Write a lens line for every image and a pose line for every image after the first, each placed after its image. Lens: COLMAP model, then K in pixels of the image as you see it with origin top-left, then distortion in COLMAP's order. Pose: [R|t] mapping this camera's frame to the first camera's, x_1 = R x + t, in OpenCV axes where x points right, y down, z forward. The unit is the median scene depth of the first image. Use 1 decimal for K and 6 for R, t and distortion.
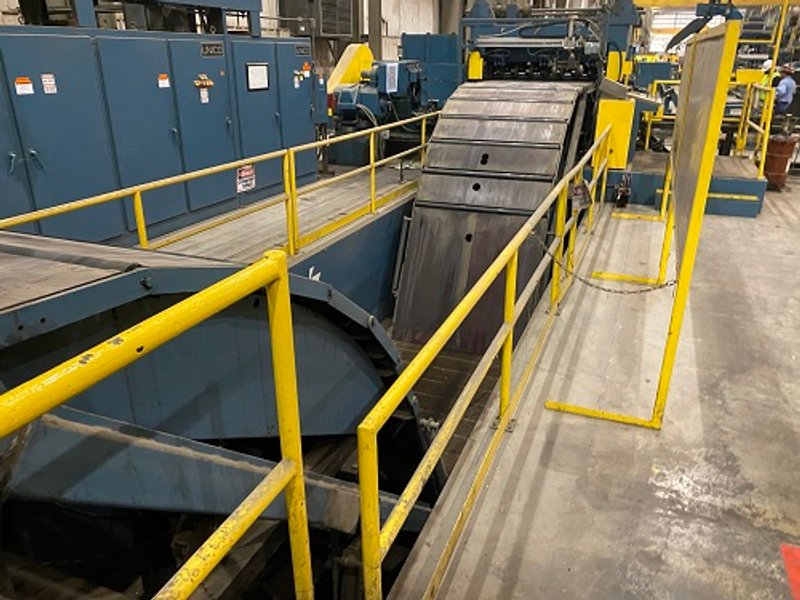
lens RADIAL K [[609.6, 0, 400.0], [0, 609.6, 300.0], [0, 0, 1]] dist [0.015517, 0.004407]
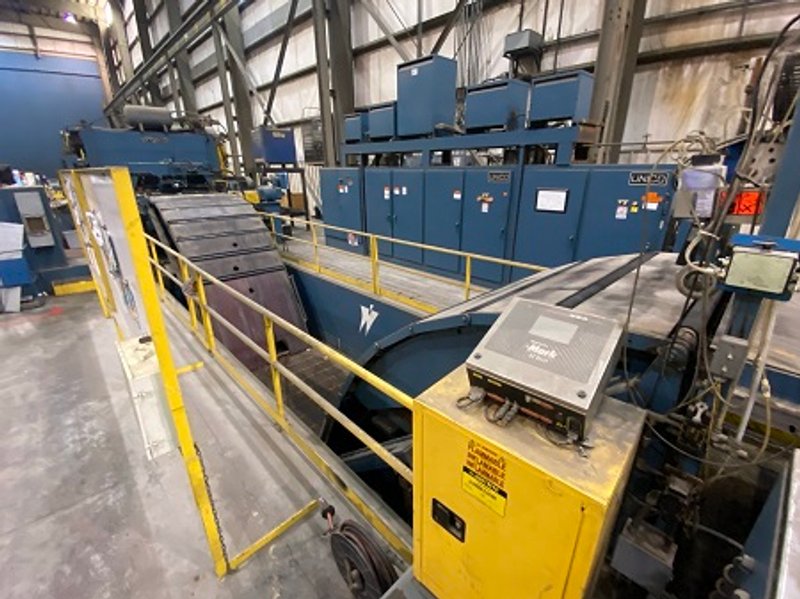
lens RADIAL K [[365.4, 0, 400.0], [0, 365.4, 299.5], [0, 0, 1]] dist [0.017150, -0.022259]
pose [[-0.421888, 0.291952, -0.858356, 0.584236], [-0.344582, 0.824061, 0.449652, -0.479034], [0.838614, 0.485477, -0.247060, 1.159707]]
